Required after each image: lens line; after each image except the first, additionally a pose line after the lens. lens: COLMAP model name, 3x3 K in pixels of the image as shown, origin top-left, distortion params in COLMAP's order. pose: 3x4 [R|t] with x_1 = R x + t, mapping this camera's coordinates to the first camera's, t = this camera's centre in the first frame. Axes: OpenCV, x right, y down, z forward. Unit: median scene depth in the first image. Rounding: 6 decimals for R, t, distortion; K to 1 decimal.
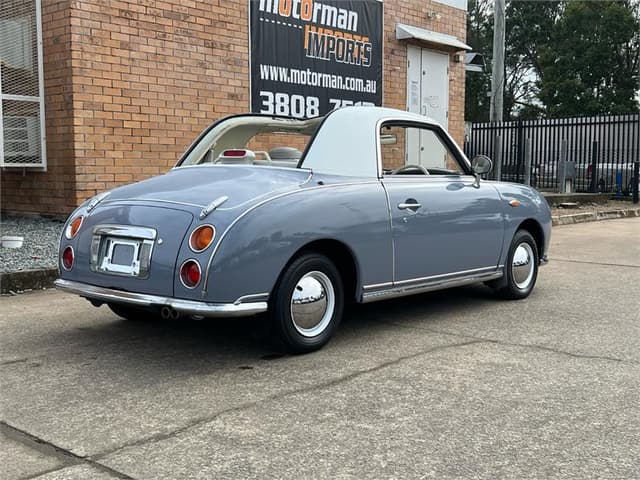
lens RADIAL K [[779.2, 0, 312.7], [0, 779.2, 250.4], [0, 0, 1]] dist [0.106056, -0.299311]
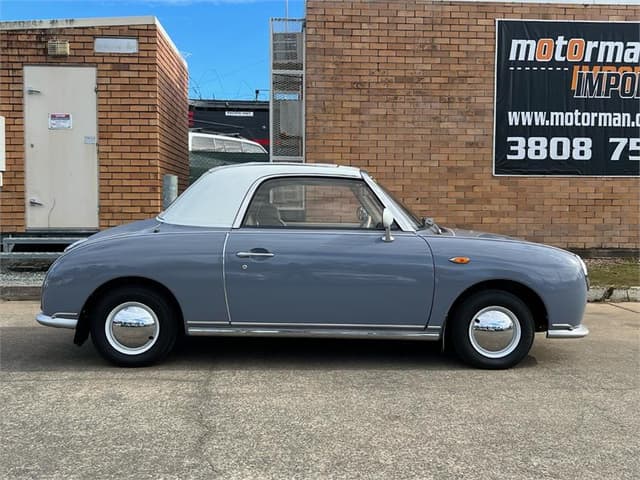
lens RADIAL K [[706.5, 0, 320.0], [0, 706.5, 240.0], [0, 0, 1]] dist [0.063893, -0.171884]
pose [[0.697180, 0.037718, -0.715903, 0.422451], [-0.076101, 0.996866, -0.021590, -0.028816], [0.712846, 0.069533, 0.697866, 0.176638]]
